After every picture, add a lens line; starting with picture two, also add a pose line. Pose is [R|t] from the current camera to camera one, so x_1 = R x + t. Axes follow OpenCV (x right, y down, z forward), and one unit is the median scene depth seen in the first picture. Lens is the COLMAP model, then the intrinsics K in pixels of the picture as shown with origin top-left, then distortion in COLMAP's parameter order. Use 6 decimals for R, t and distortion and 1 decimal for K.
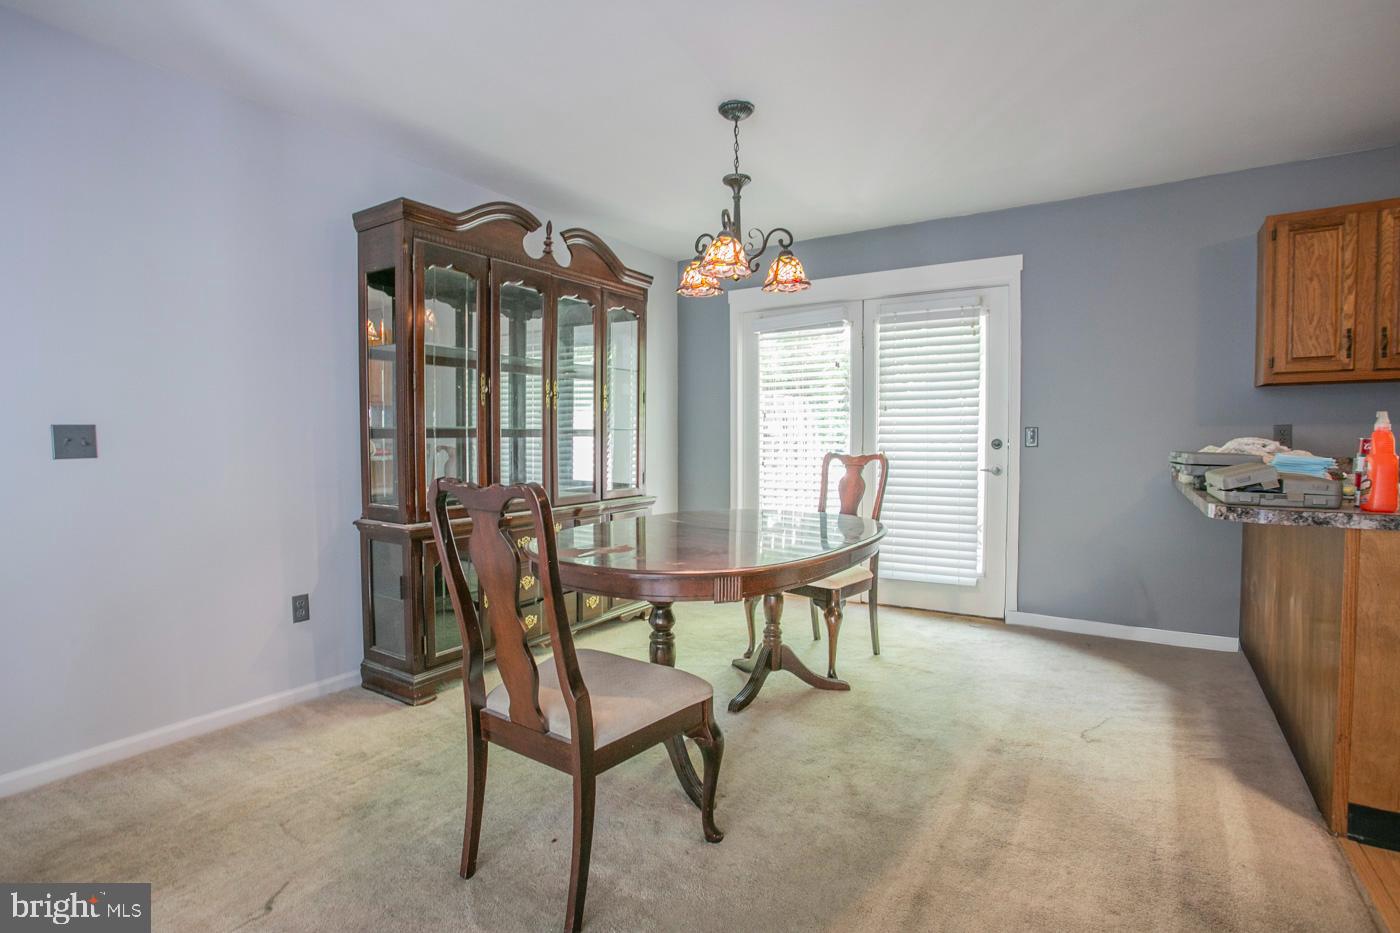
lens RADIAL K [[681.9, 0, 678.9], [0, 681.9, 457.1], [0, 0, 1]] dist [-0.022042, 0.000182]
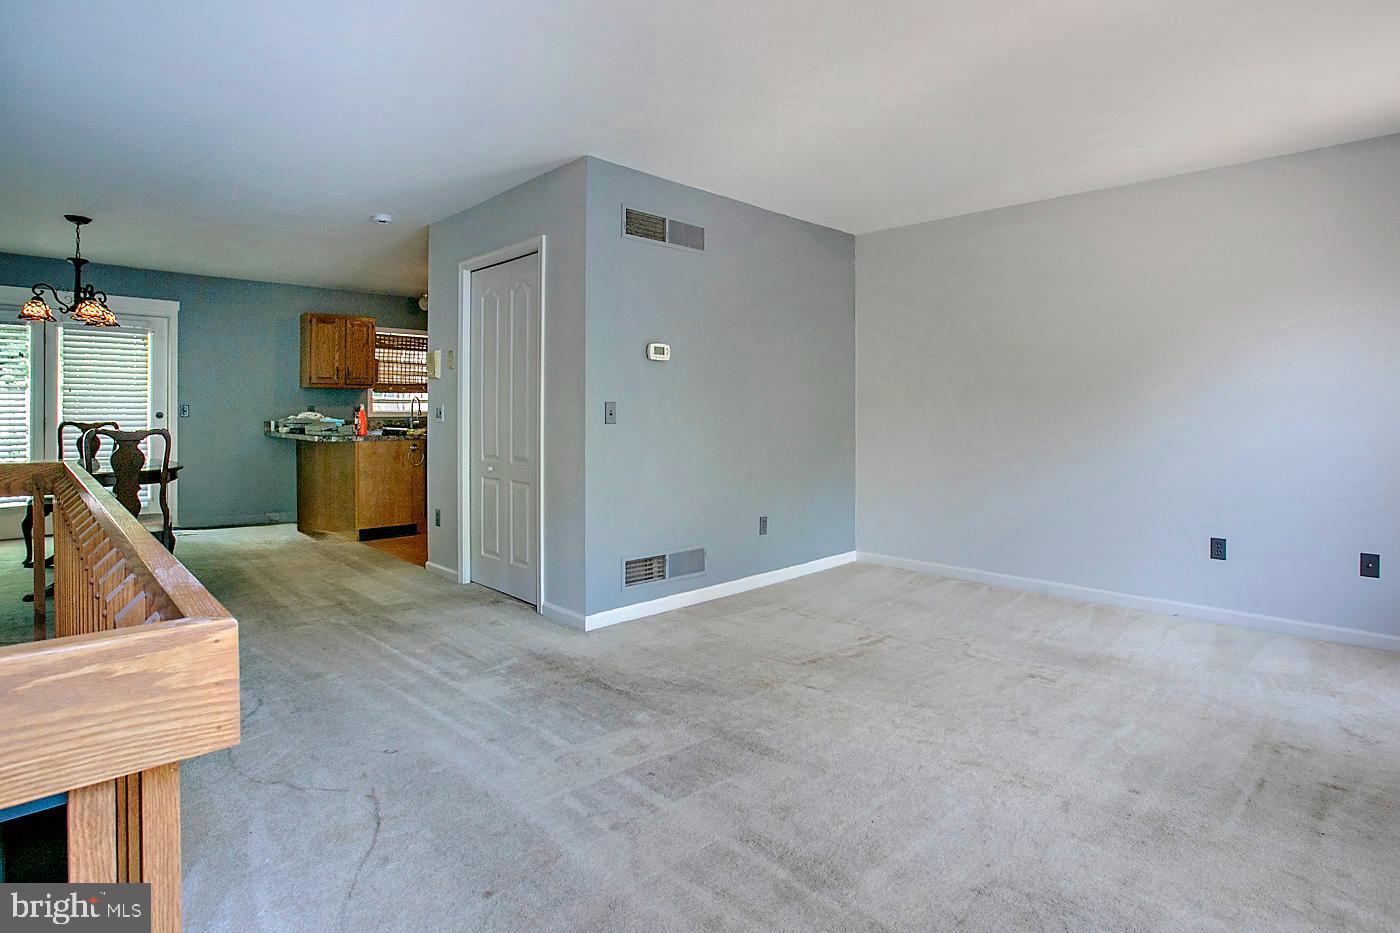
lens RADIAL K [[719.0, 0, 705.5], [0, 719.0, 407.0], [0, 0, 1]] dist [-0.027777, 0.000485]
pose [[0.216787, 0.005408, 0.976204, -1.116607], [0.023403, 0.999668, -0.010735, 0.011195], [-0.975938, 0.025174, 0.216589, -0.780476]]
